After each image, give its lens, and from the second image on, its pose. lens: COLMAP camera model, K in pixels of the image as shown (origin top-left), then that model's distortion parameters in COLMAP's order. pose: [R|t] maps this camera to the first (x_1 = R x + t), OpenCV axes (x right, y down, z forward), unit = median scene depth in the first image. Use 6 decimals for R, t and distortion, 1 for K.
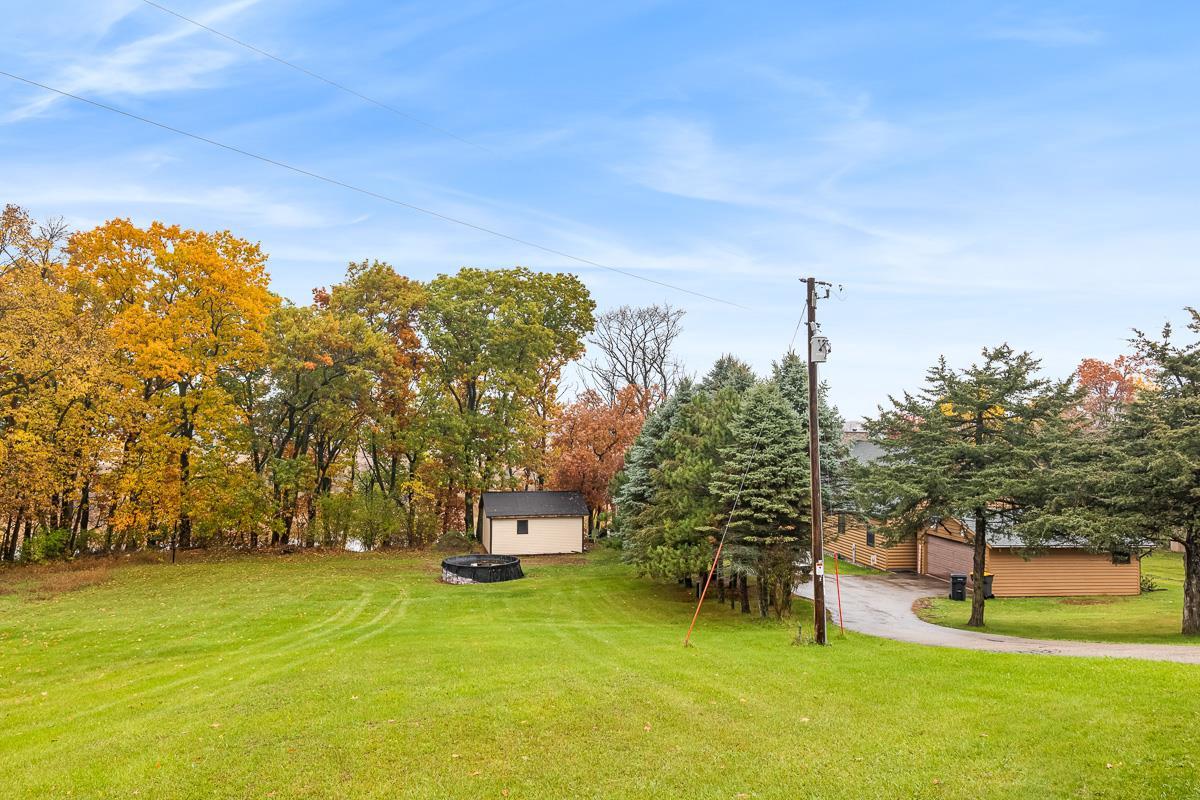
lens RADIAL K [[828.0, 0, 598.2], [0, 828.0, 403.3], [0, 0, 1]] dist [0.004118, 0.000571]
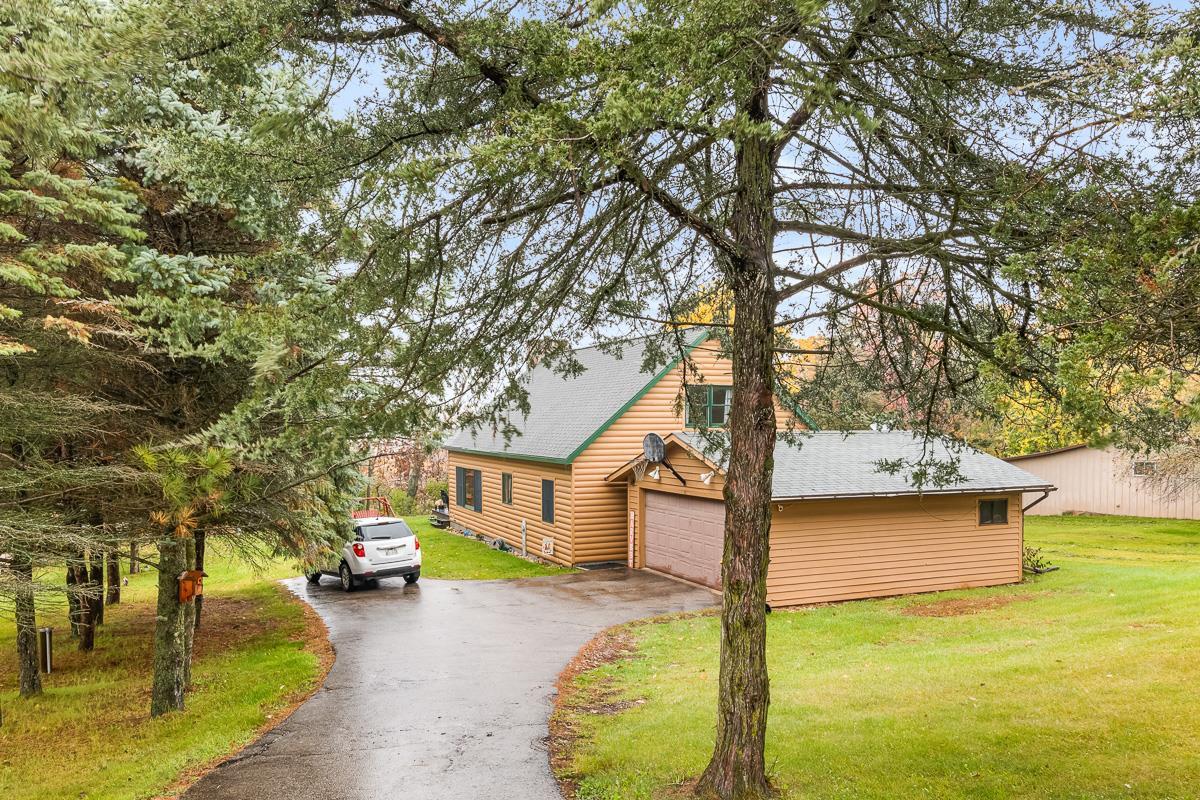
lens RADIAL K [[899.7, 0, 600.6], [0, 899.7, 401.9], [0, 0, 1]] dist [-0.000780, -0.000105]
pose [[0.959501, -0.008102, 0.281590, 0.225832], [0.006417, 0.999956, 0.006903, 0.104408], [-0.281634, -0.004816, 0.959510, 0.497711]]
